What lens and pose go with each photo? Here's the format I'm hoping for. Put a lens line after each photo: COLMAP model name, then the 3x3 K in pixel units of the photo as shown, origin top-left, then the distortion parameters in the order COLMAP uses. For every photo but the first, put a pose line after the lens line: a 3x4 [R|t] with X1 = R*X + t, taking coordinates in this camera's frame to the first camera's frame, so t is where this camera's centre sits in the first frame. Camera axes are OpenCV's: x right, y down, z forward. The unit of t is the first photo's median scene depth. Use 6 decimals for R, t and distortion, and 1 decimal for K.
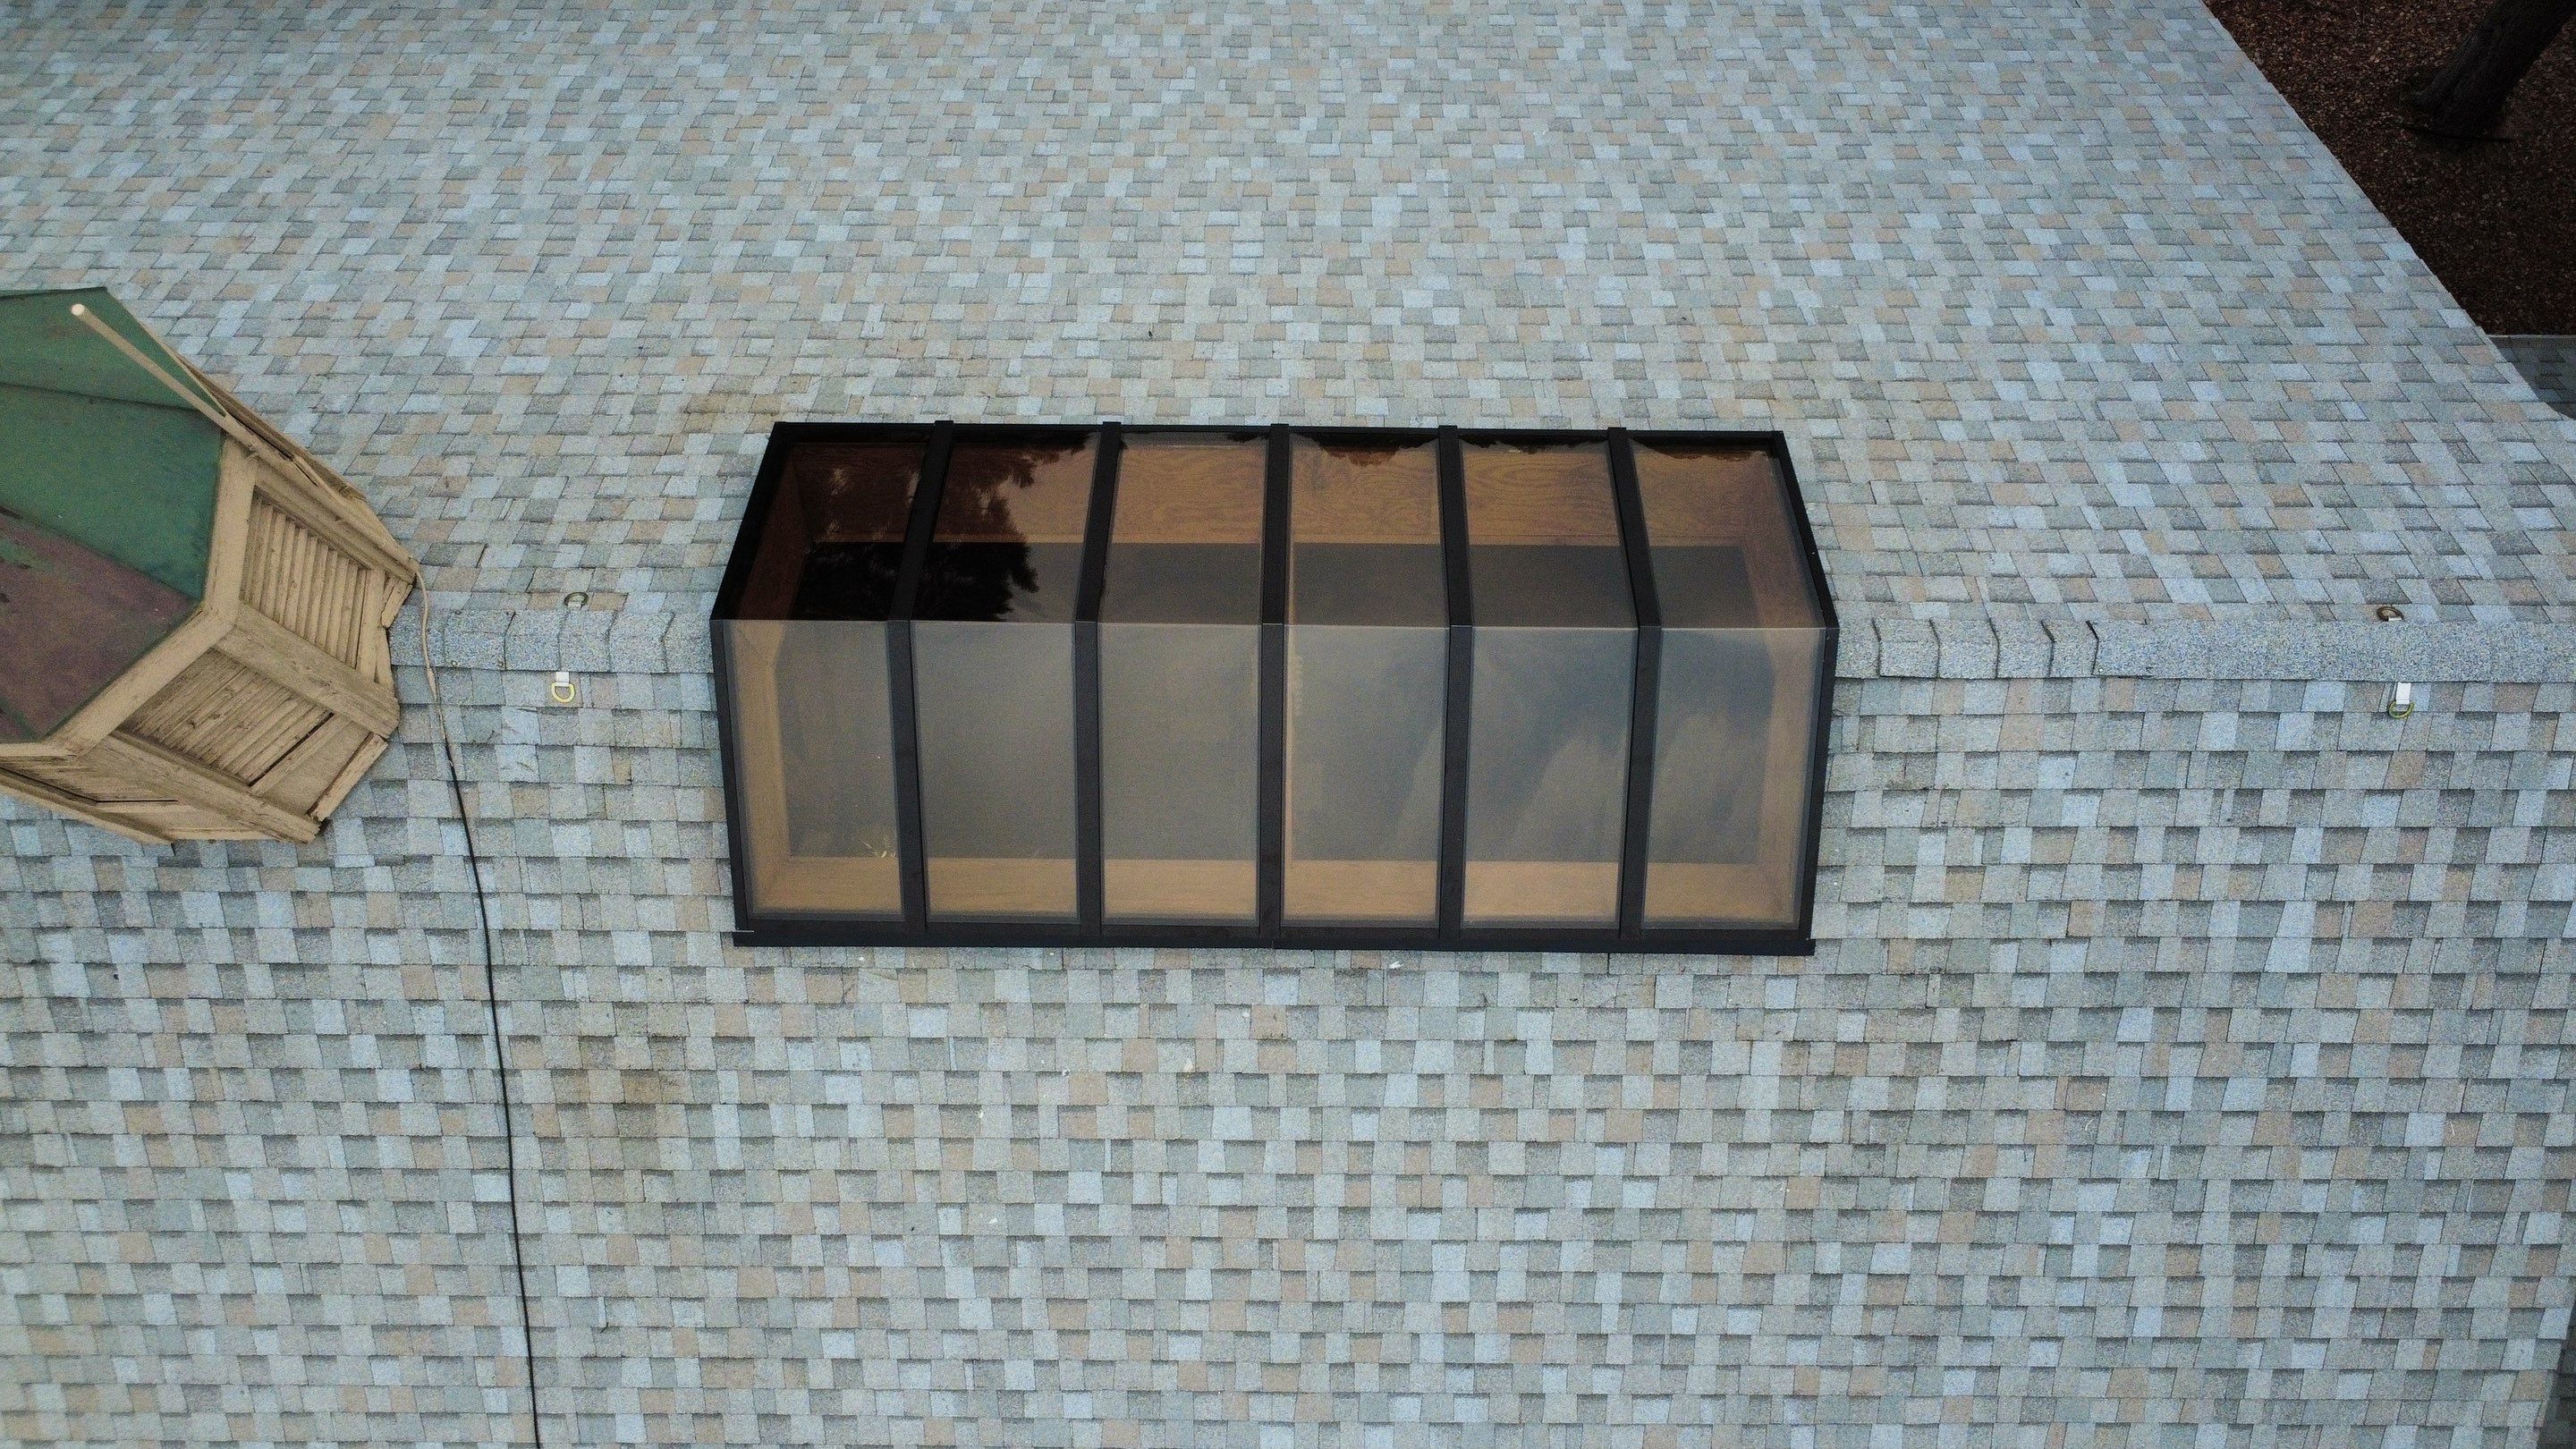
lens RADIAL K [[1949.7, 0, 1288.6], [0, 1949.7, 720.4], [0, 0, 1]] dist [0.009729, -0.014792]
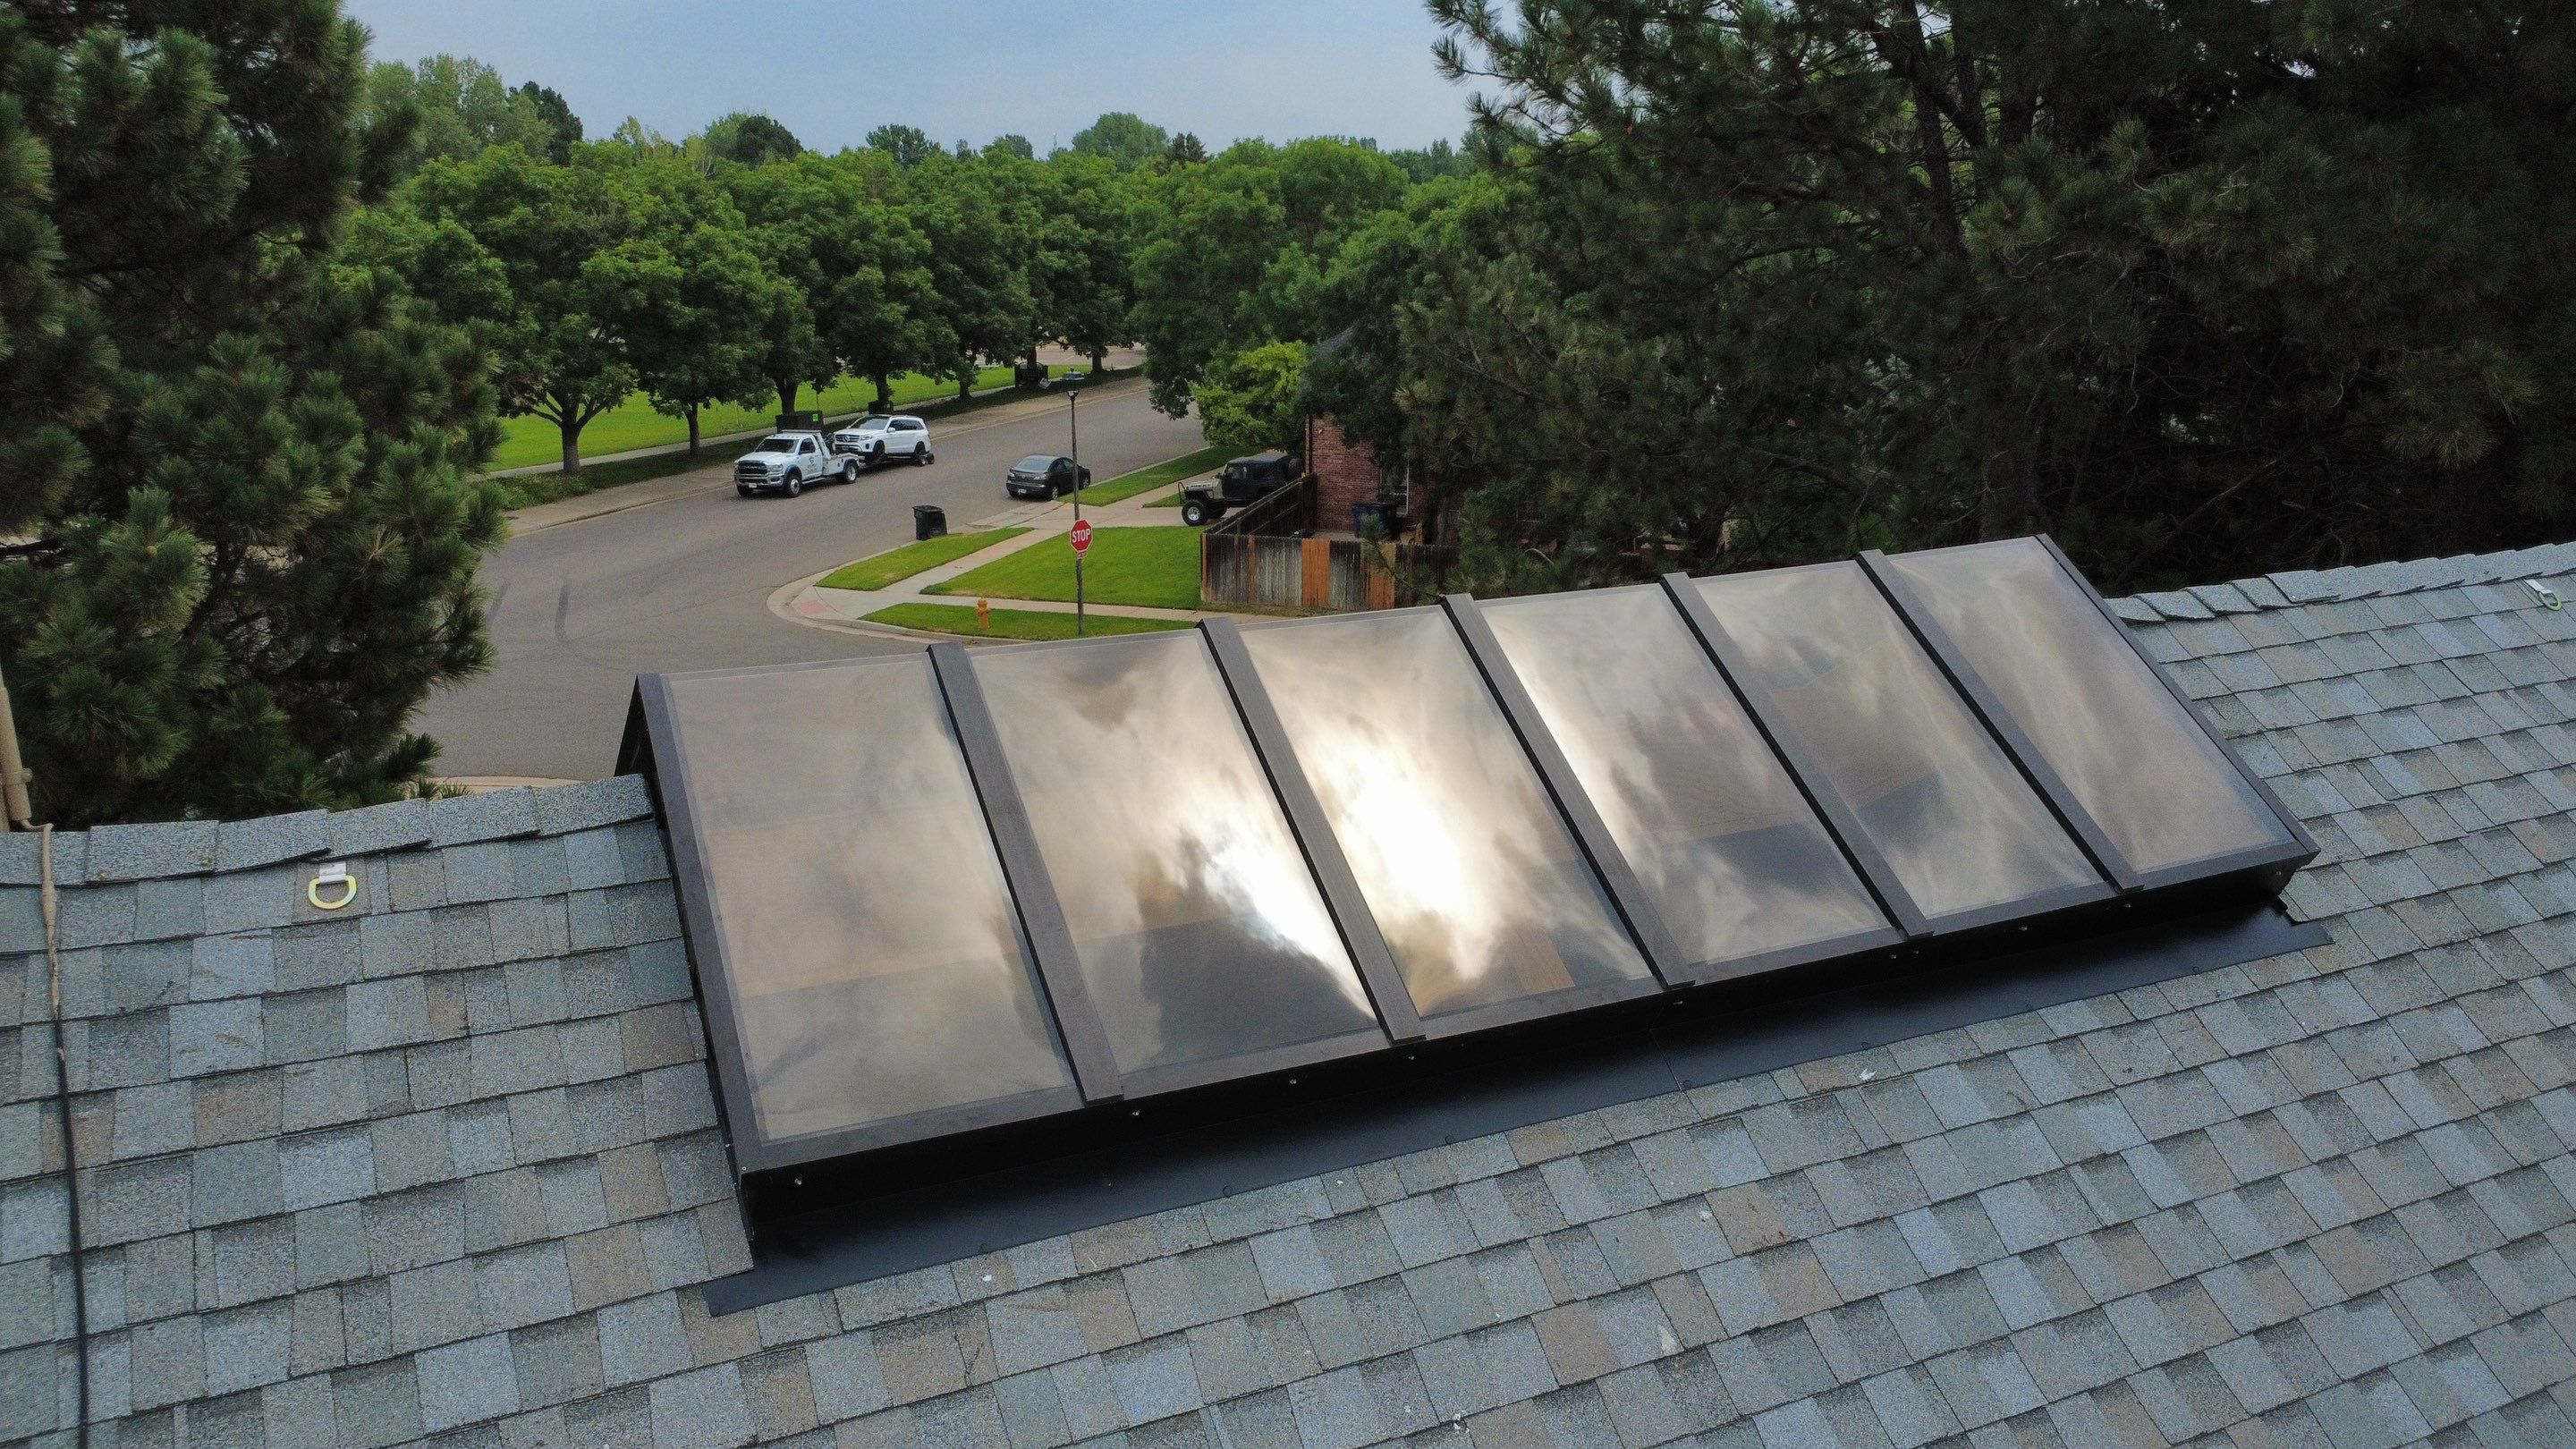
lens RADIAL K [[1949.7, 0, 1288.6], [0, 1949.7, 720.4], [0, 0, 1]] dist [0.009729, -0.014792]
pose [[0.901013, -0.112066, 0.419066, -0.345654], [0.419773, 0.468852, -0.777154, 0.471310], [-0.109388, 0.876139, 0.469484, 0.664901]]
